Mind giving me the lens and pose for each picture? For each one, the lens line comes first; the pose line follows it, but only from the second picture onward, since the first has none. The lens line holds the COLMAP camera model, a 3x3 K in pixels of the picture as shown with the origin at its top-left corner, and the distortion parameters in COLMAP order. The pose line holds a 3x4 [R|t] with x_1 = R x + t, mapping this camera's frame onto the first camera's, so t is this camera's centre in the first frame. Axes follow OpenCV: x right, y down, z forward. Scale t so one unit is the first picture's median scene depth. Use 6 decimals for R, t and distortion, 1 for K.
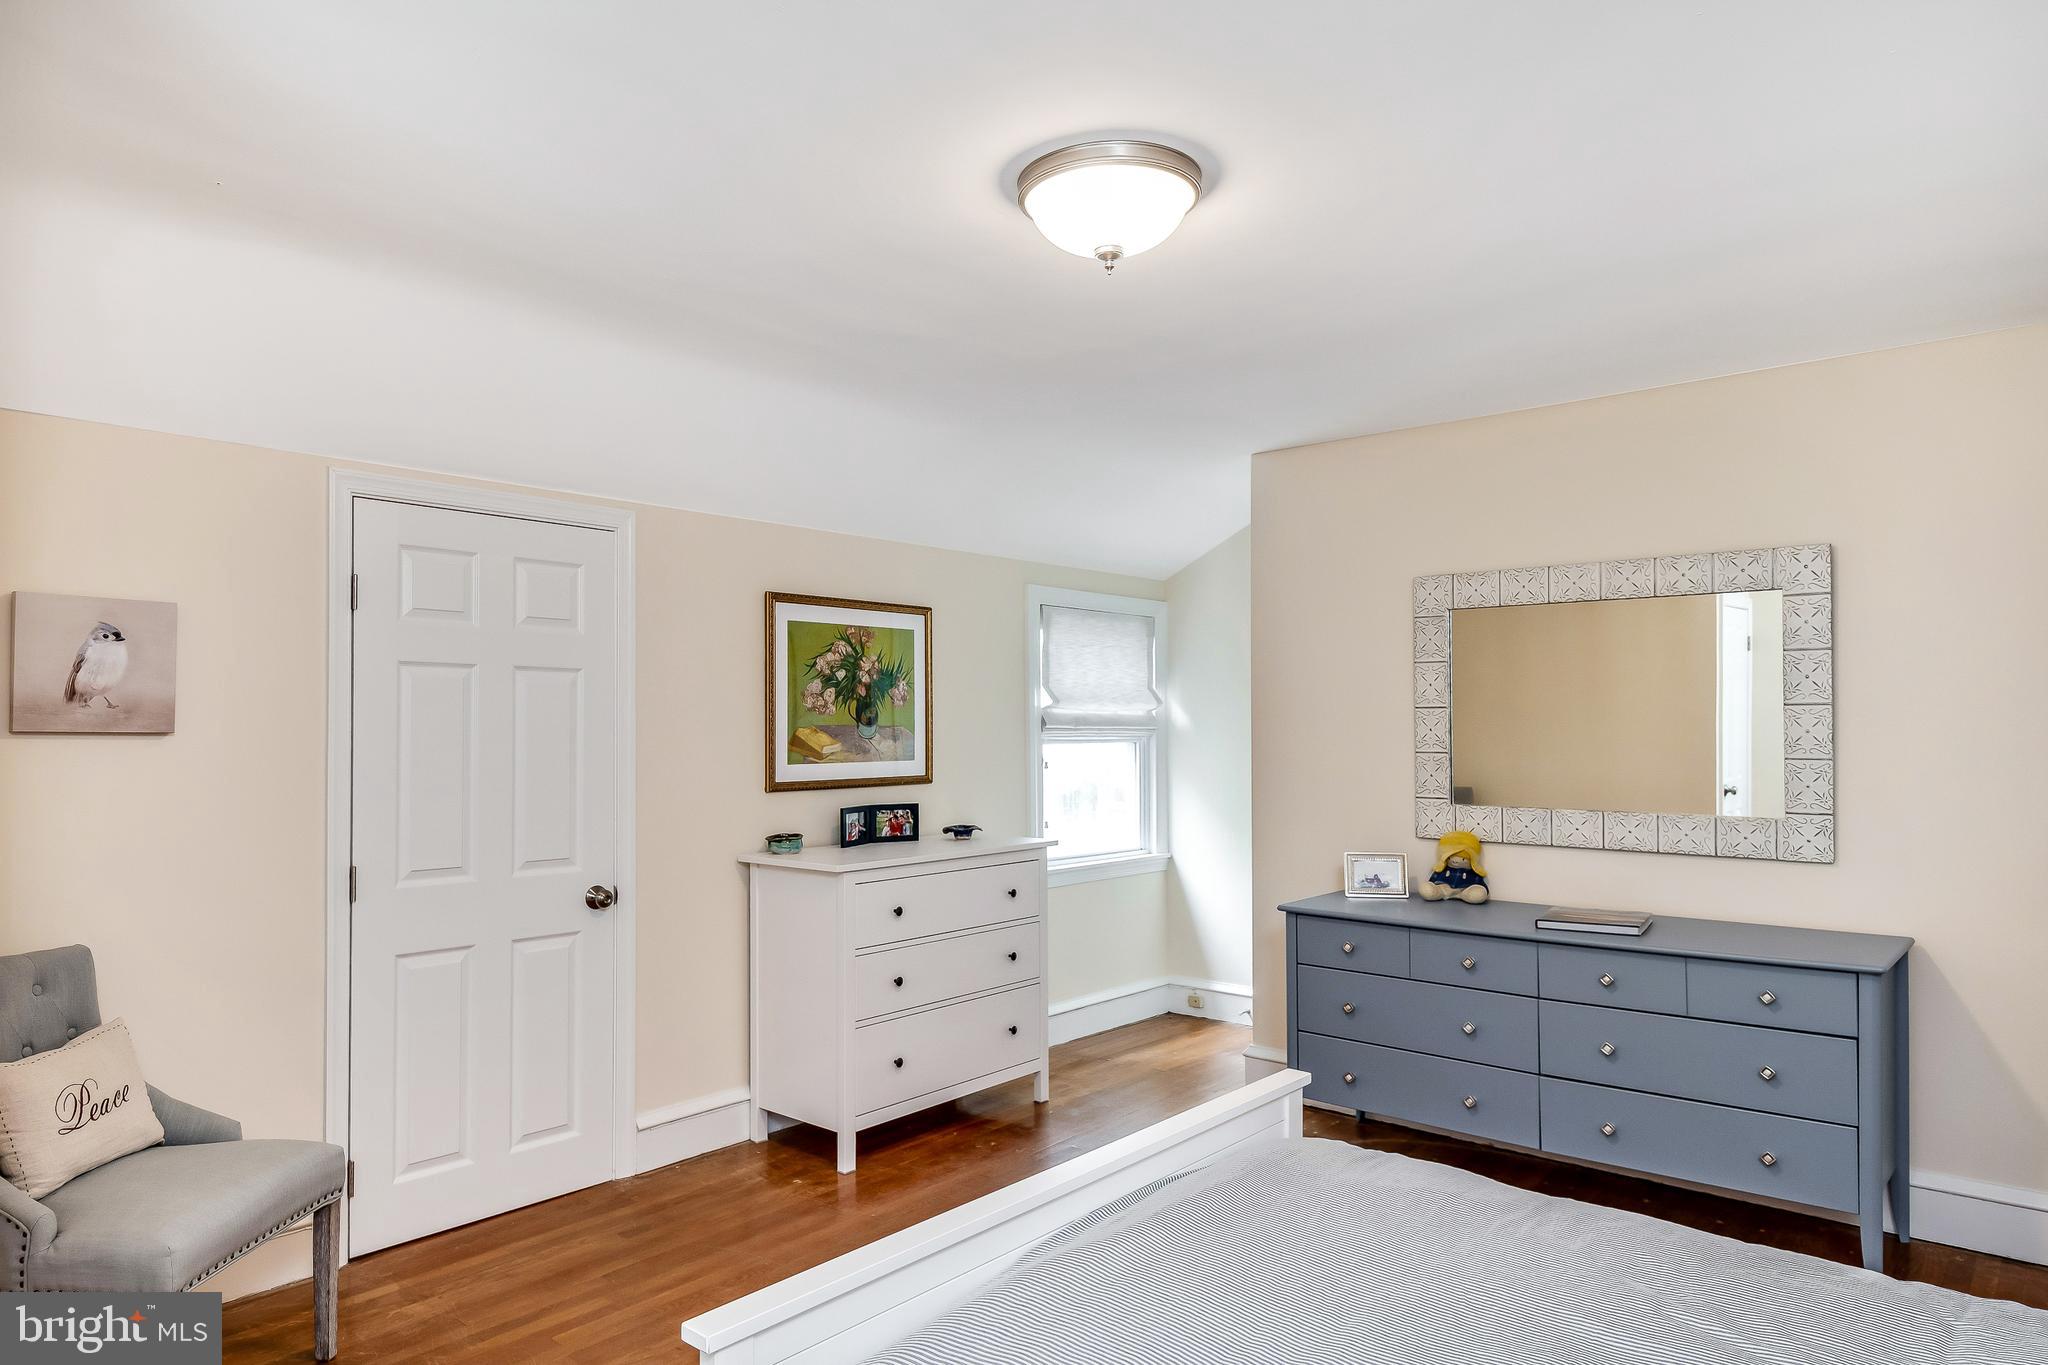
lens RADIAL K [[1266.9, 0, 1026.2], [0, 1266.9, 696.9], [0, 0, 1]] dist [0.002994, 0.000029]
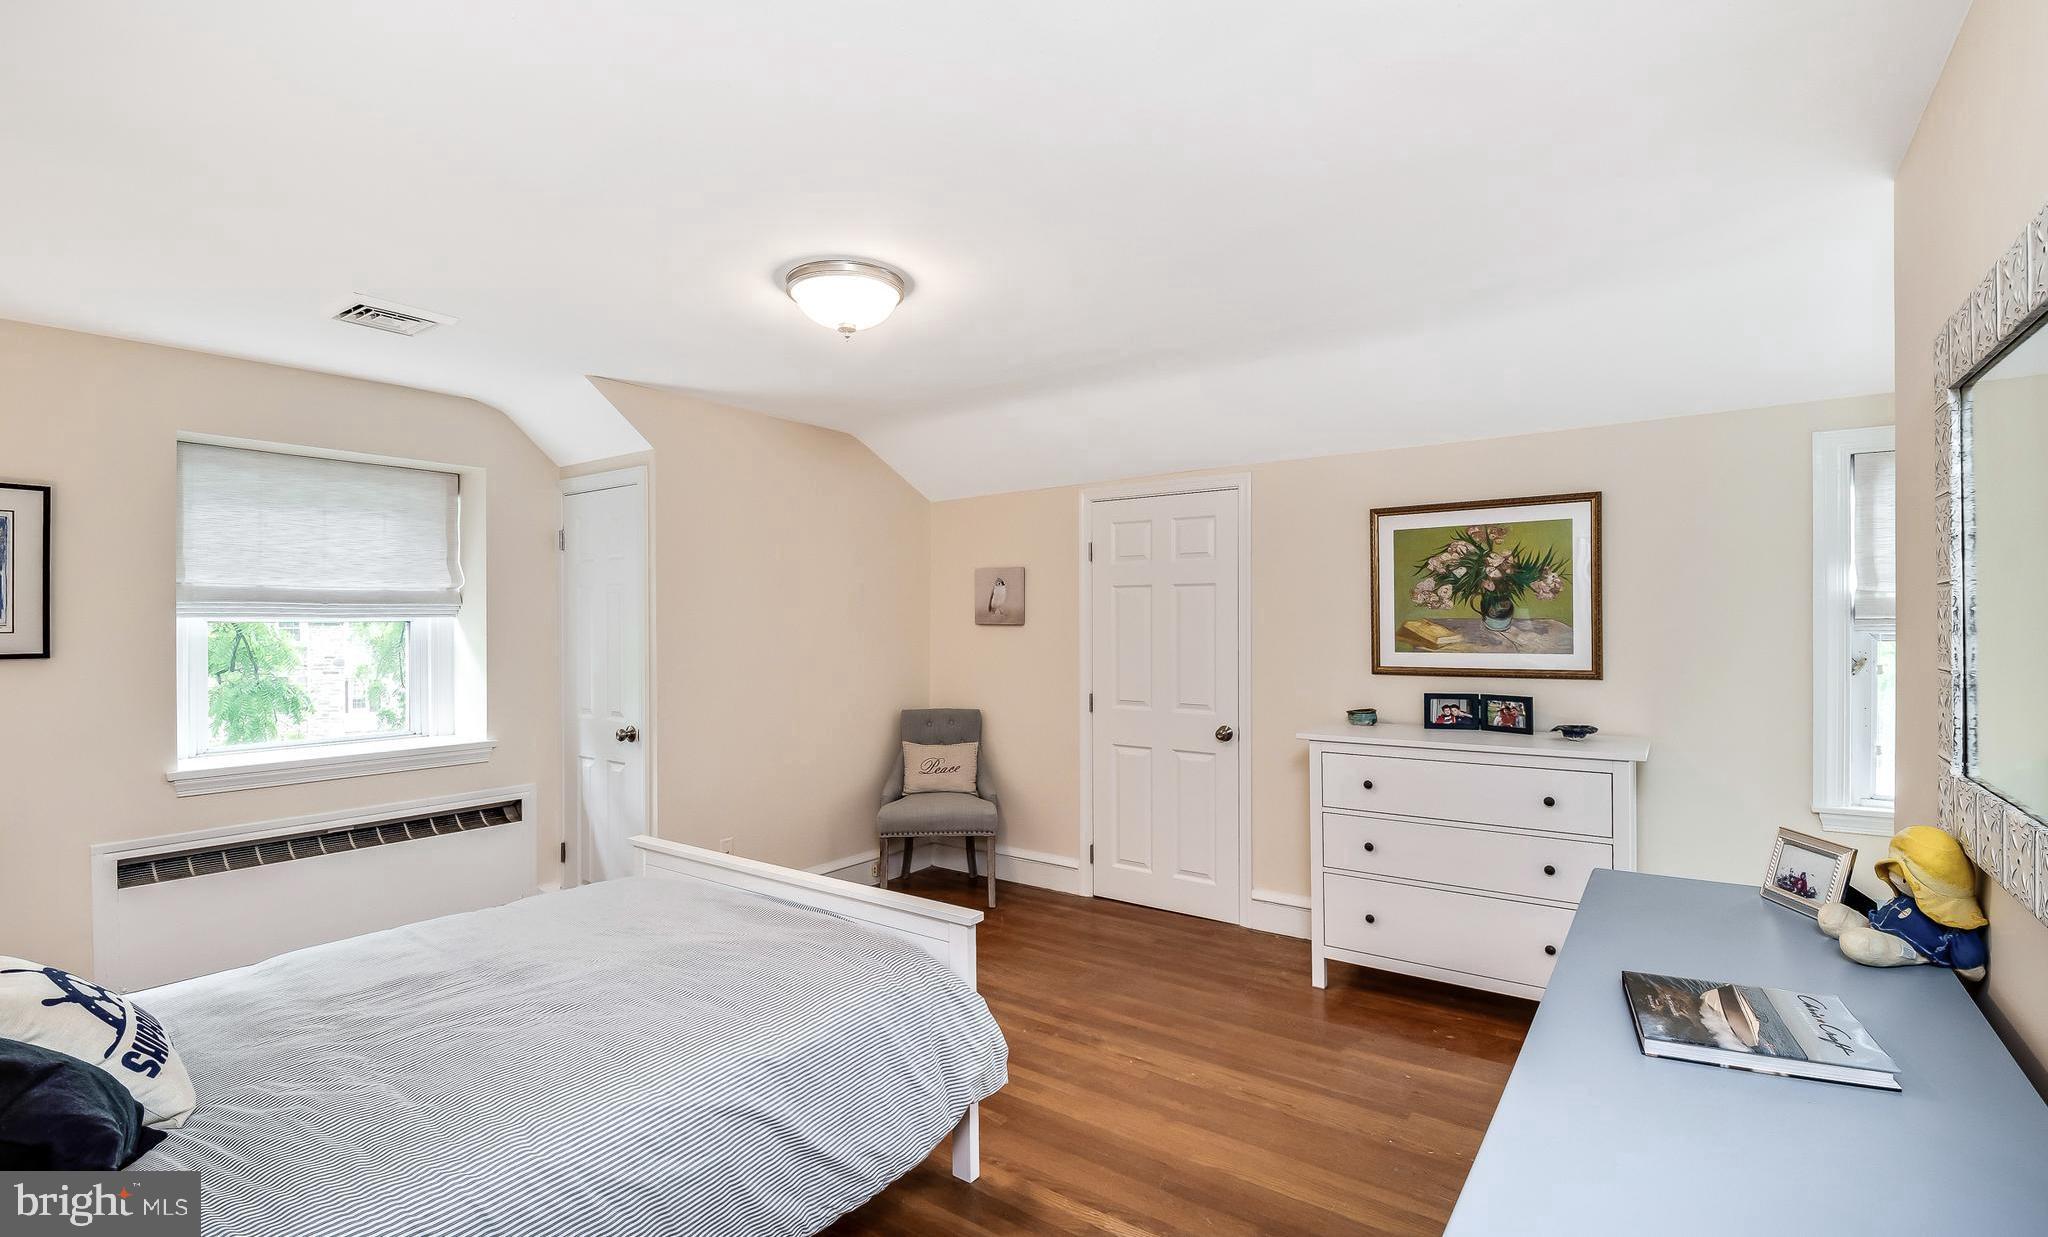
lens RADIAL K [[925.7, 0, 1027.5], [0, 925.7, 615.7], [0, 0, 1]] dist [-0.000575, -0.000044]
pose [[0.076946, -0.005703, -0.997019, 0.623880], [0.028057, 0.999600, -0.003553, 0.012444], [0.996640, -0.027700, 0.077075, 0.571916]]
